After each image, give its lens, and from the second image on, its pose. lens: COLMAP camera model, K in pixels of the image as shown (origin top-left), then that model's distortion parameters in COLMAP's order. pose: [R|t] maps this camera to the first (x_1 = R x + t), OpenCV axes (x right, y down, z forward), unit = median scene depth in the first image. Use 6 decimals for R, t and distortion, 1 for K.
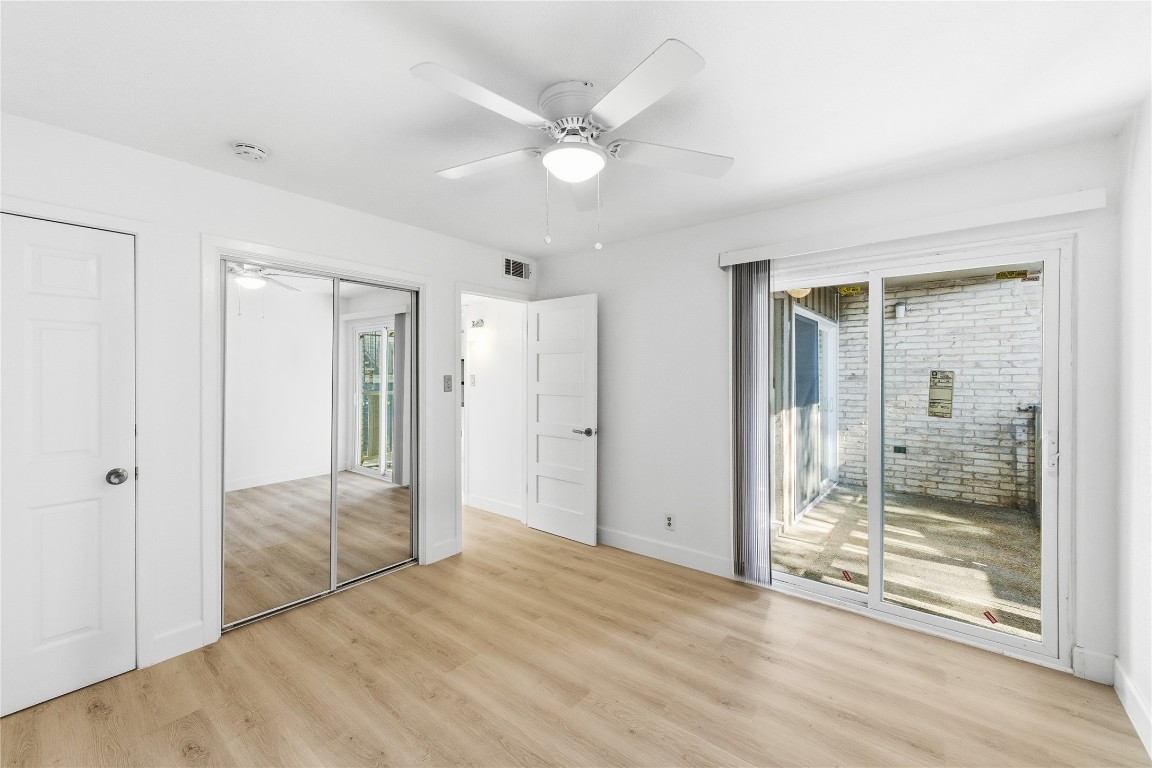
lens RADIAL K [[451.4, 0, 576.0], [0, 451.4, 373.1], [0, 0, 1]] dist [-0.001361, -0.000598]
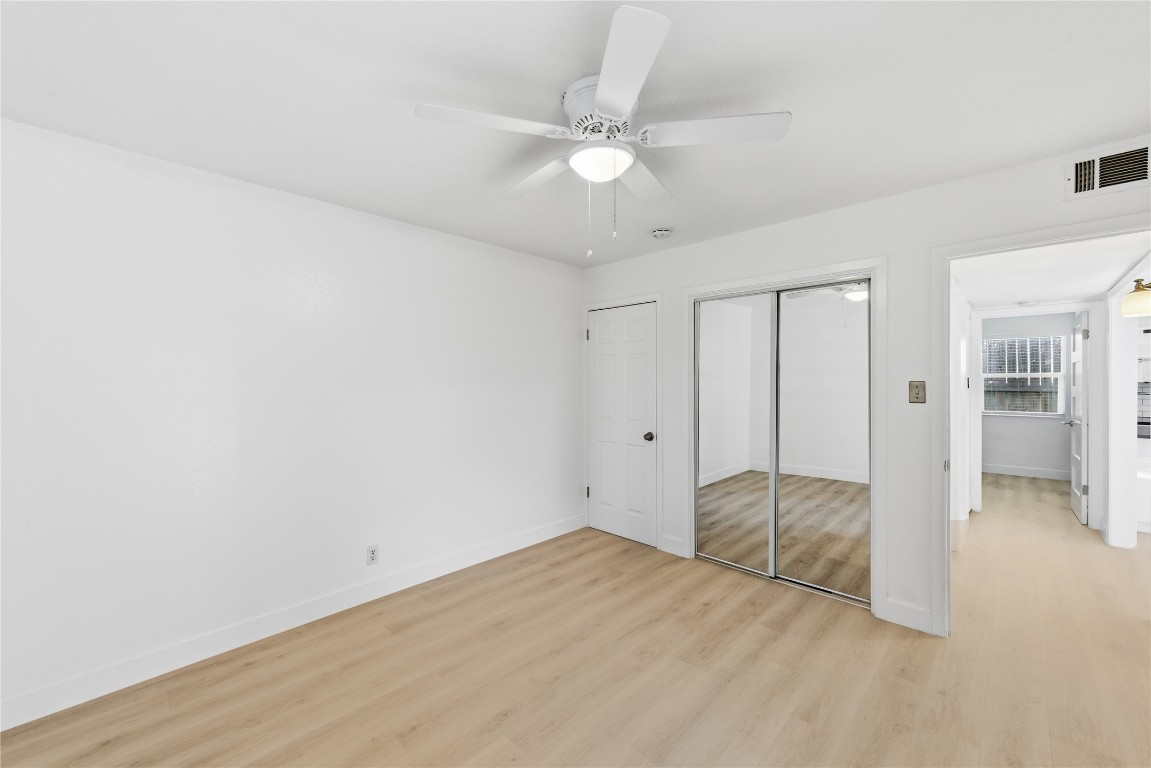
lens RADIAL K [[451.0, 0, 583.1], [0, 451.0, 383.2], [0, 0, 1]] dist [-0.001361, -0.000598]
pose [[-0.070749, 0.015602, -0.997372, 0.632458], [0.006253, 0.999865, 0.015197, -0.007811], [0.997475, -0.005162, -0.070837, 0.682334]]
